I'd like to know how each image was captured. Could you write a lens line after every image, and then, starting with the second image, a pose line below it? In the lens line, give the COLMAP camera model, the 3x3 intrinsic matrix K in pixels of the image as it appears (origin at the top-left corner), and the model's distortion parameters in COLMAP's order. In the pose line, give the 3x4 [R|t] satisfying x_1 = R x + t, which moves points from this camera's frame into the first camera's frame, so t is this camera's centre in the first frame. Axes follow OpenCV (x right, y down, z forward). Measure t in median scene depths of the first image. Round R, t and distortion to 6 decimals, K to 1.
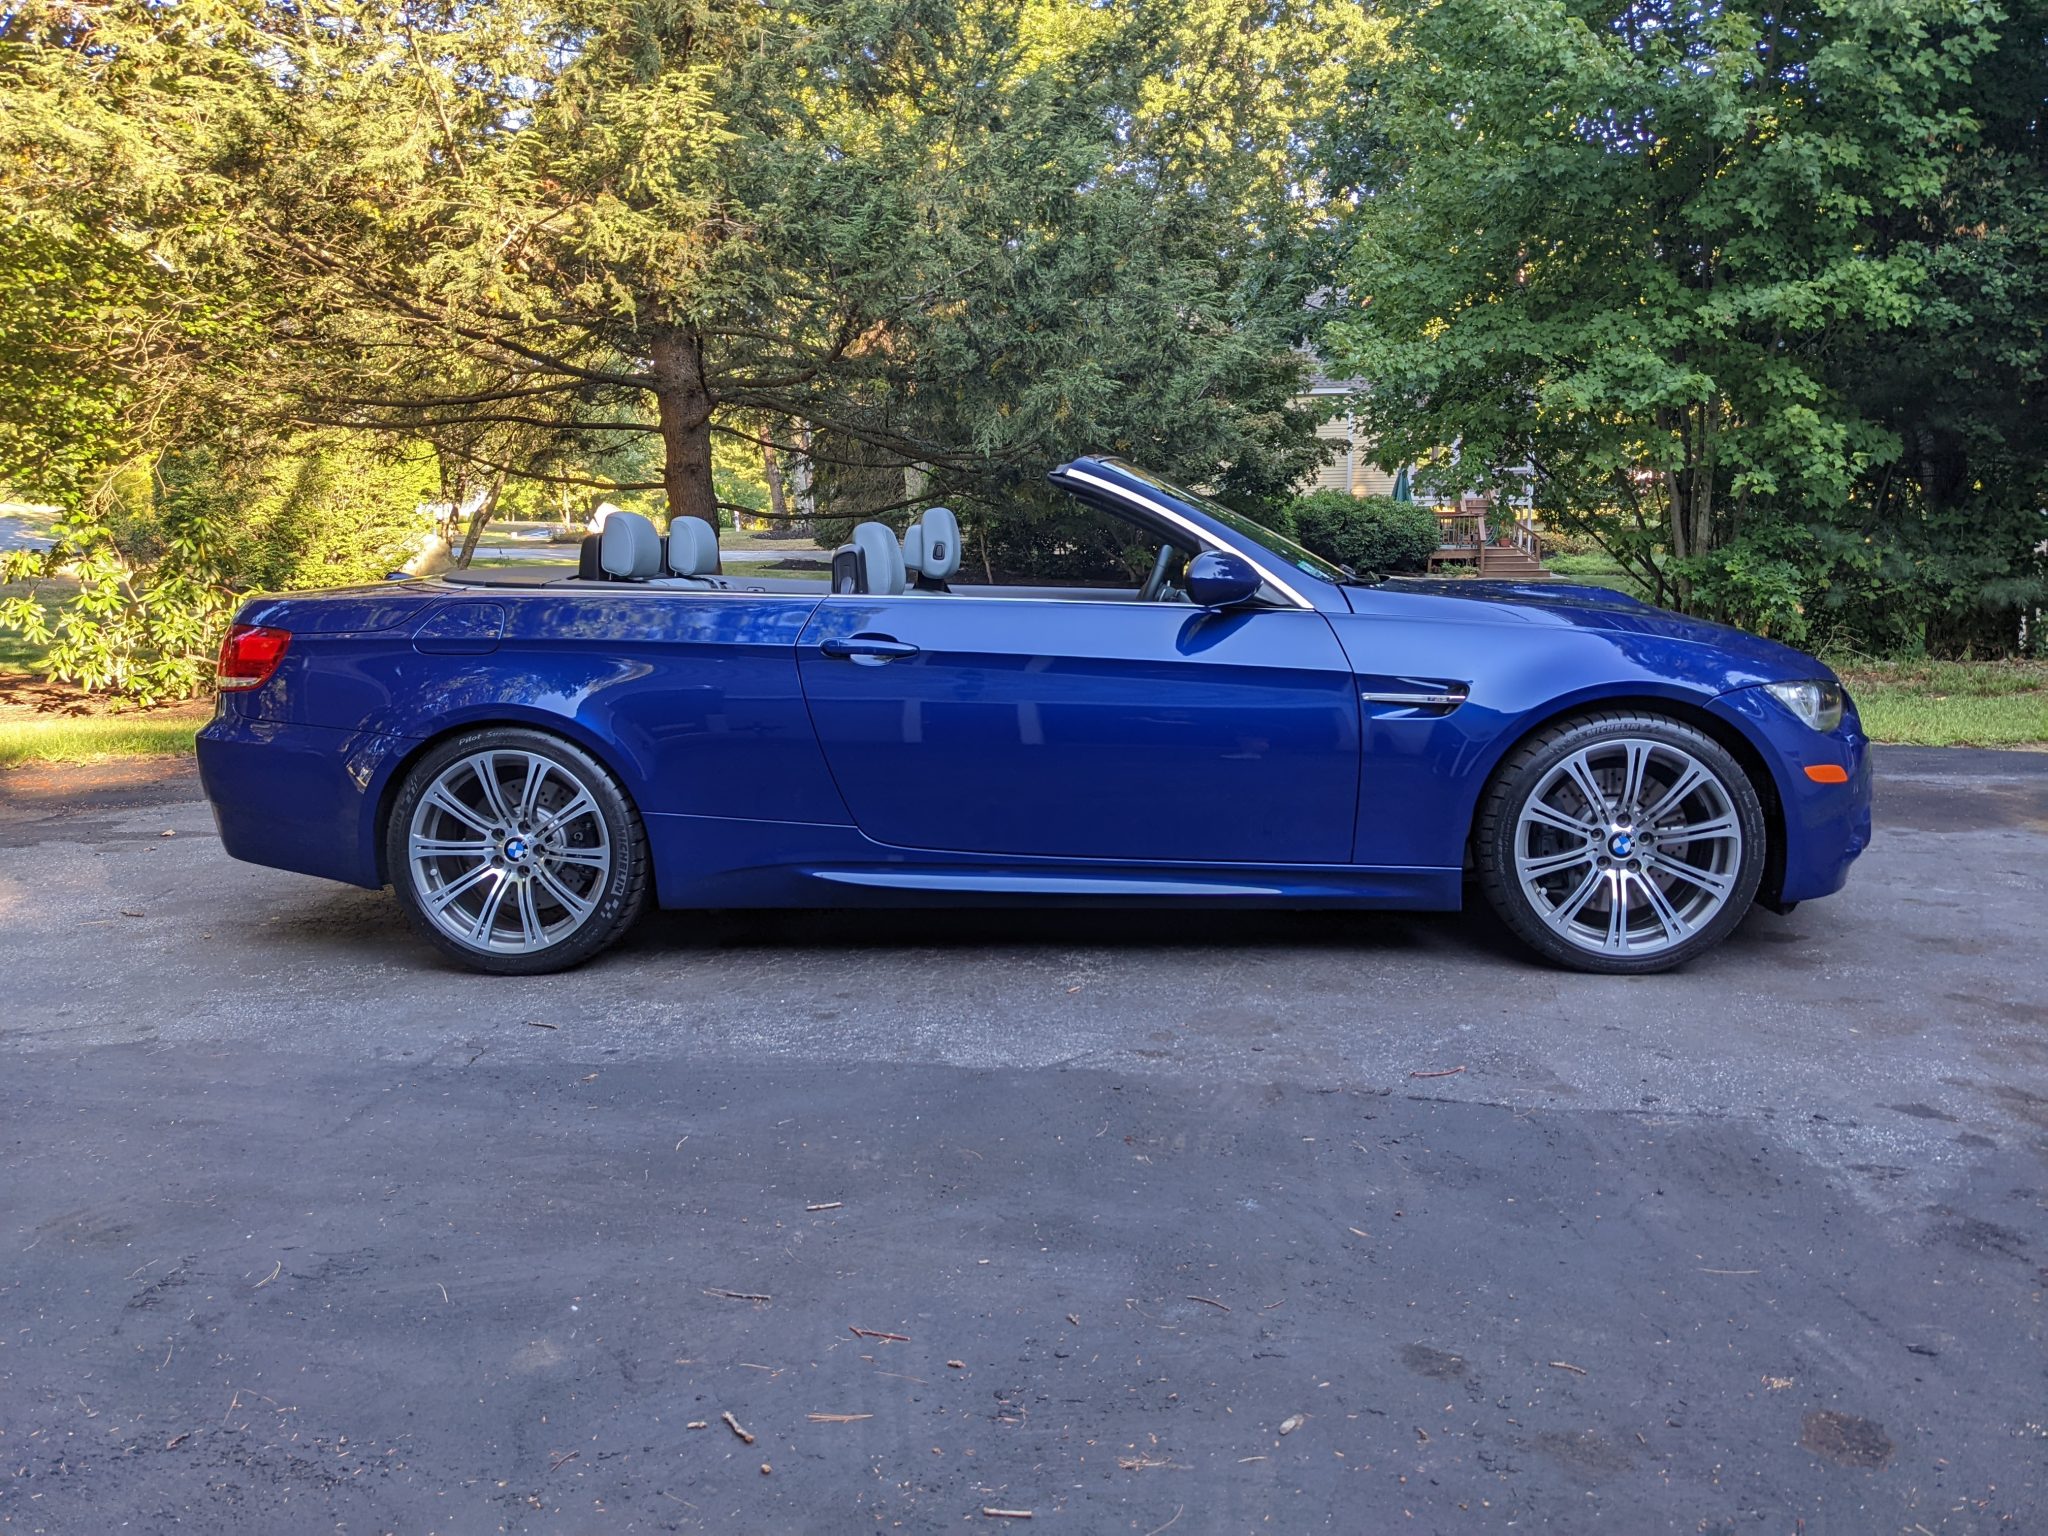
lens RADIAL K [[1603.6, 0, 1014.1], [0, 1603.6, 735.6], [0, 0, 1]] dist [0.051802, -0.072428]
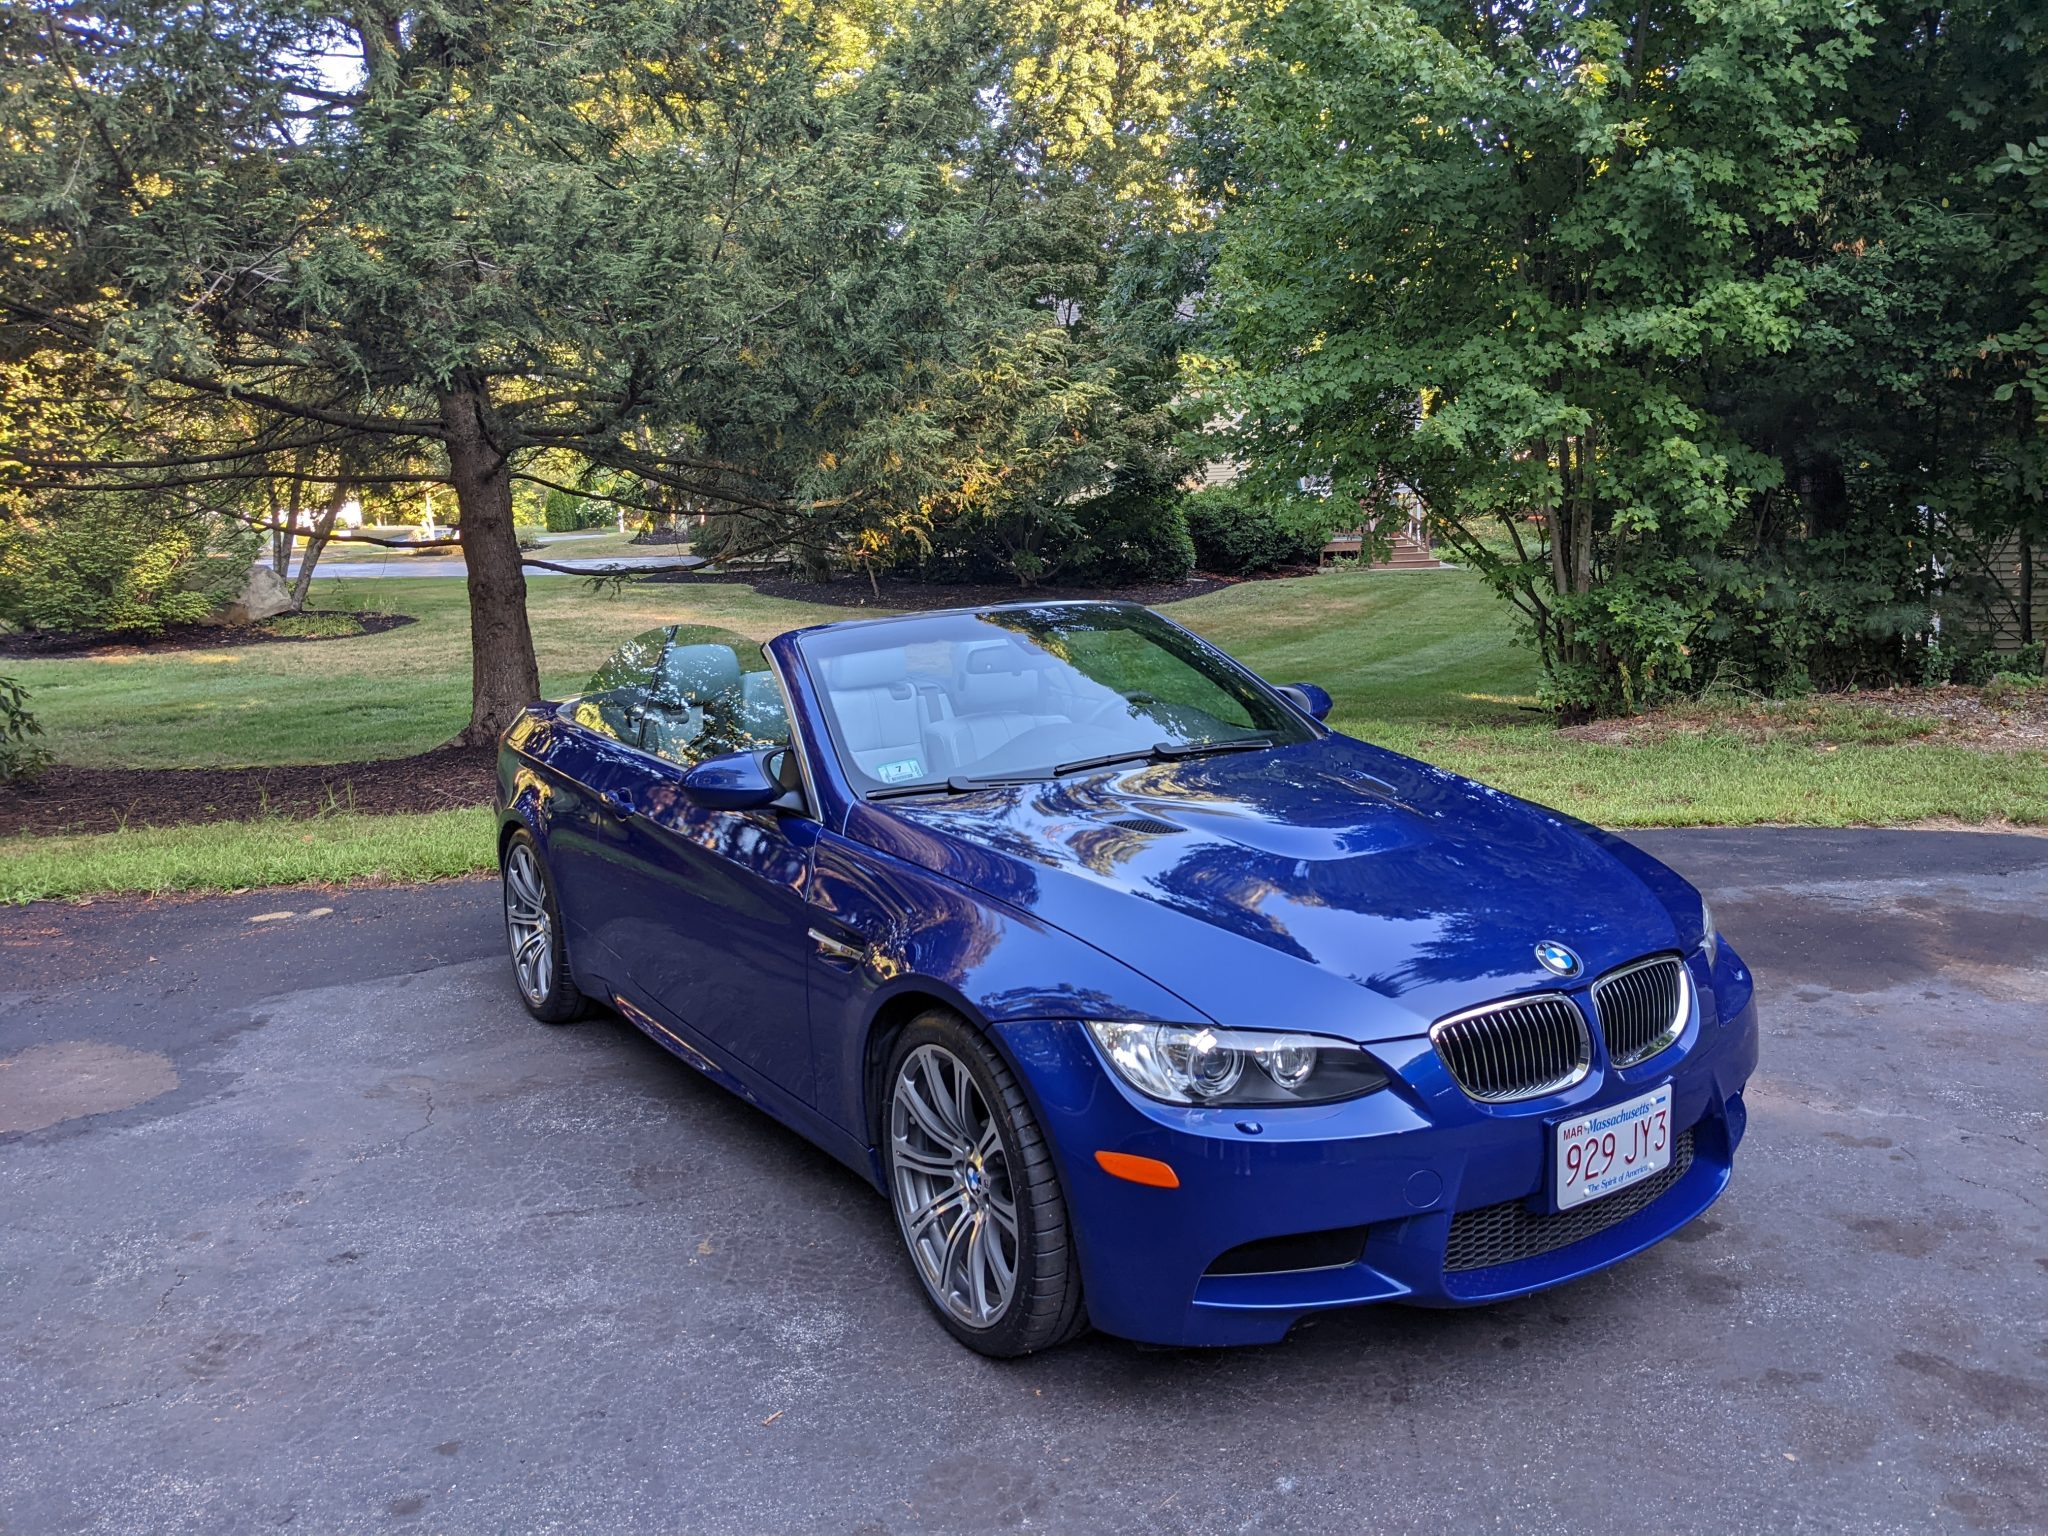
lens RADIAL K [[1603.6, 0, 1066.3], [0, 1603.6, 757.4], [0, 0, 1]] dist [0.051802, -0.072428]
pose [[0.995443, -0.040486, 0.086335, 0.043109], [0.038505, 0.998958, 0.024487, -0.056272], [-0.087237, -0.021051, 0.995965, 0.093257]]
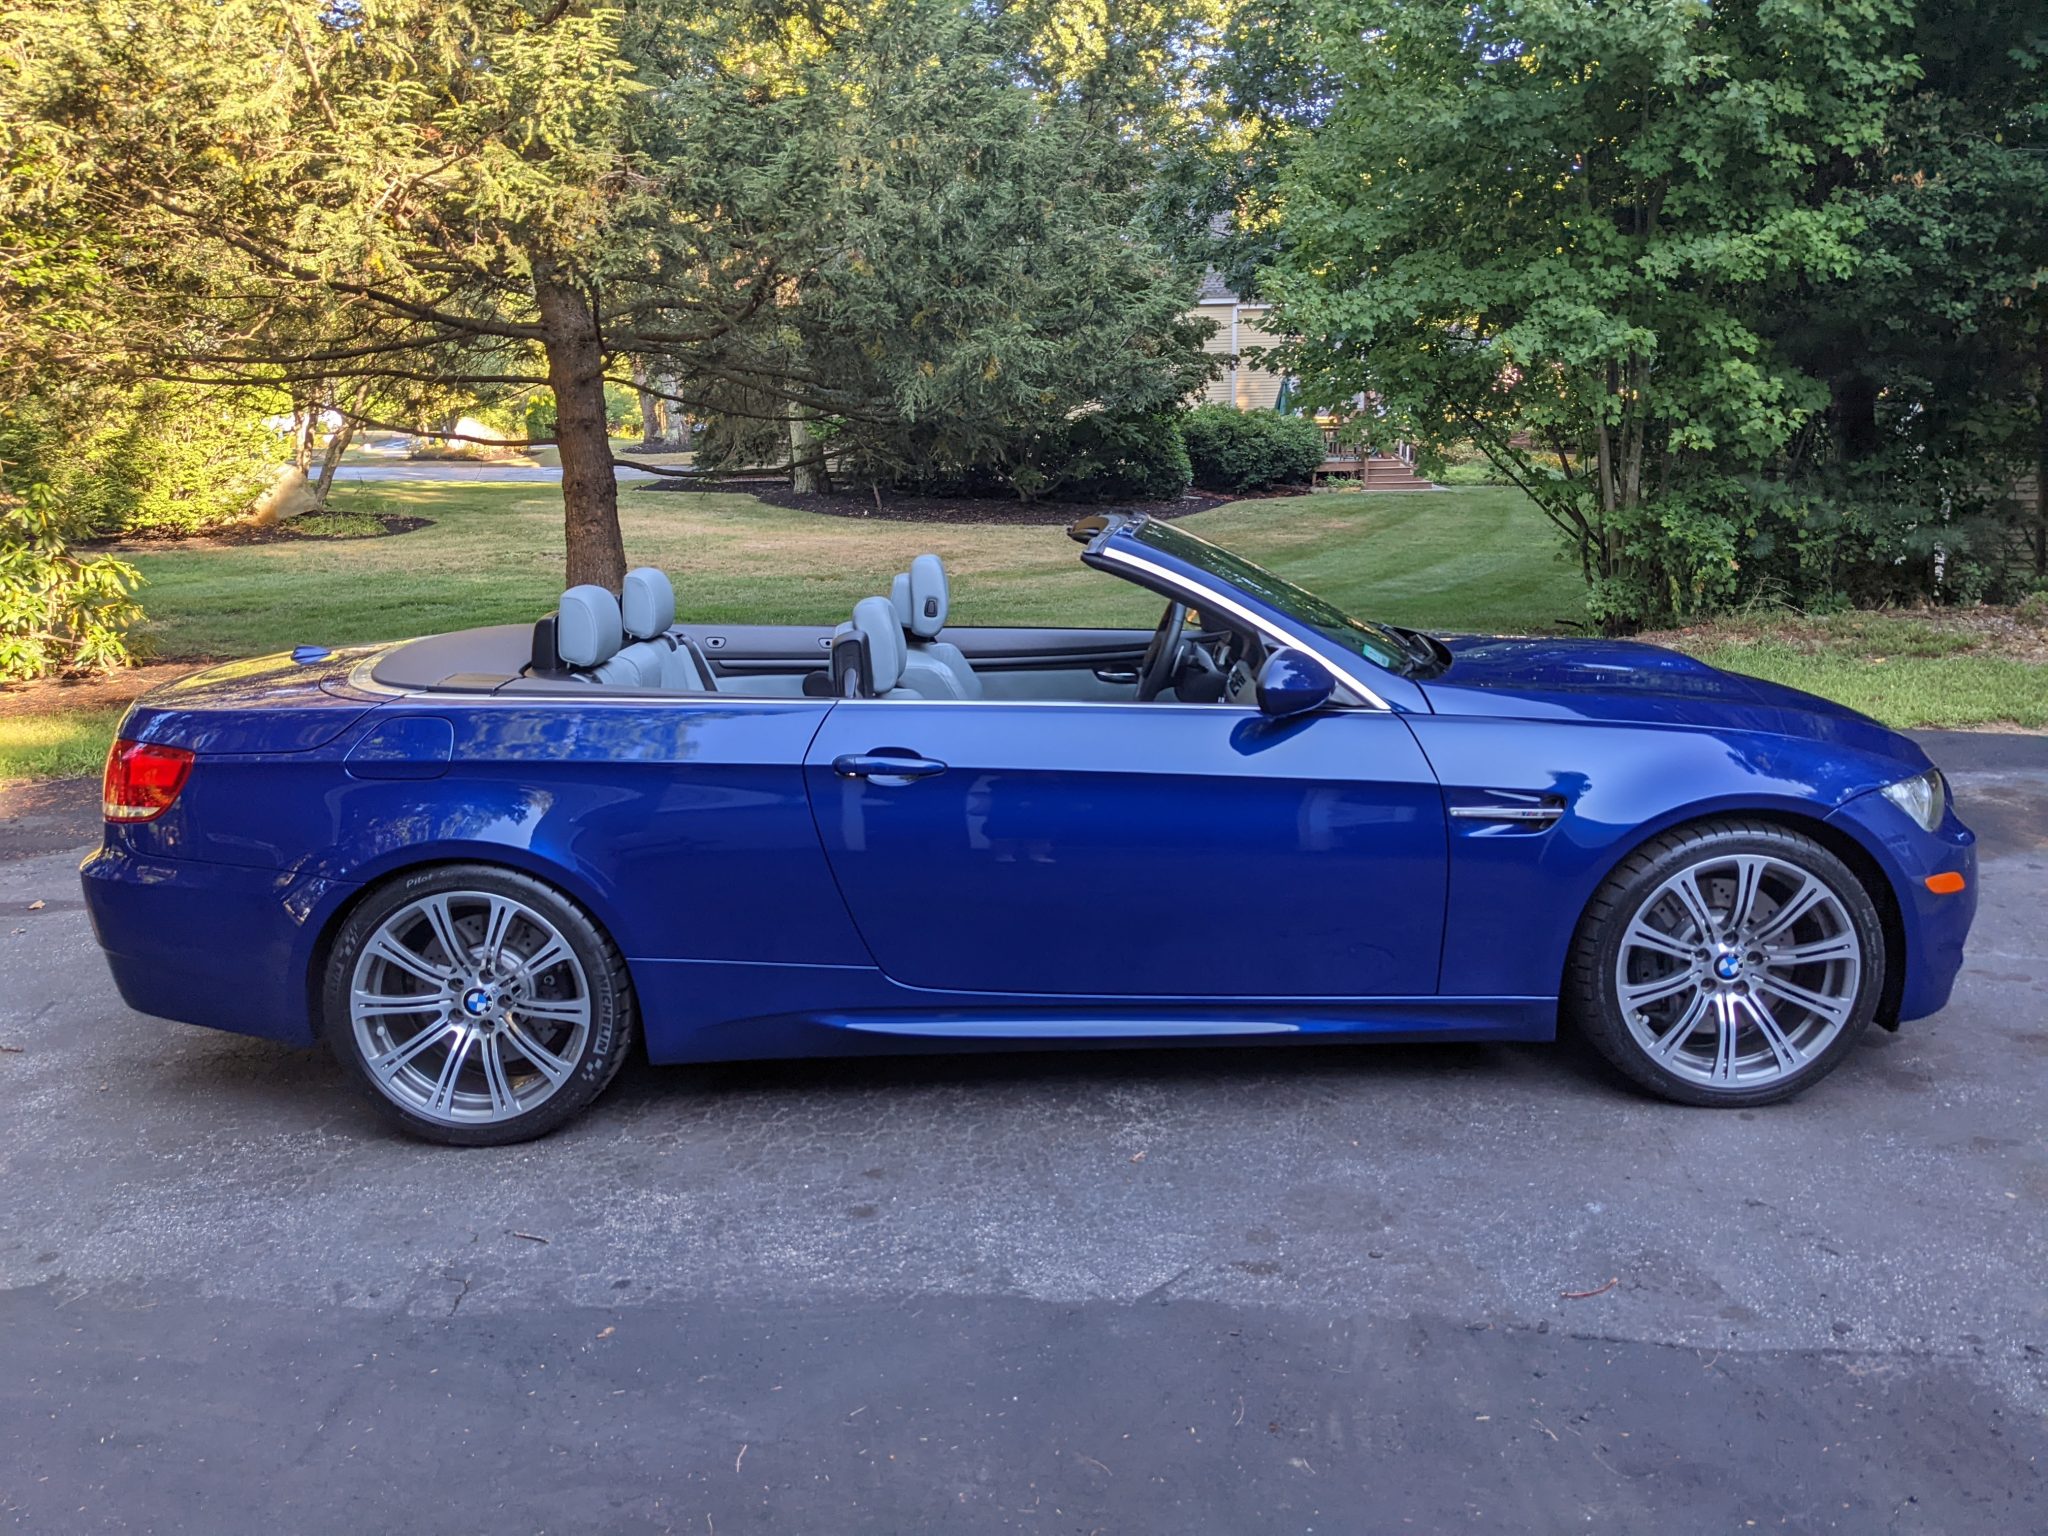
lens RADIAL K [[1603.6, 0, 1015.9], [0, 1603.6, 718.8], [0, 0, 1]] dist [0.051802, -0.072428]
pose [[0.996725, -0.023220, 0.077466, -0.033335], [0.019320, 0.998526, 0.050724, -0.046162], [-0.078529, -0.049062, 0.995704, 0.049079]]
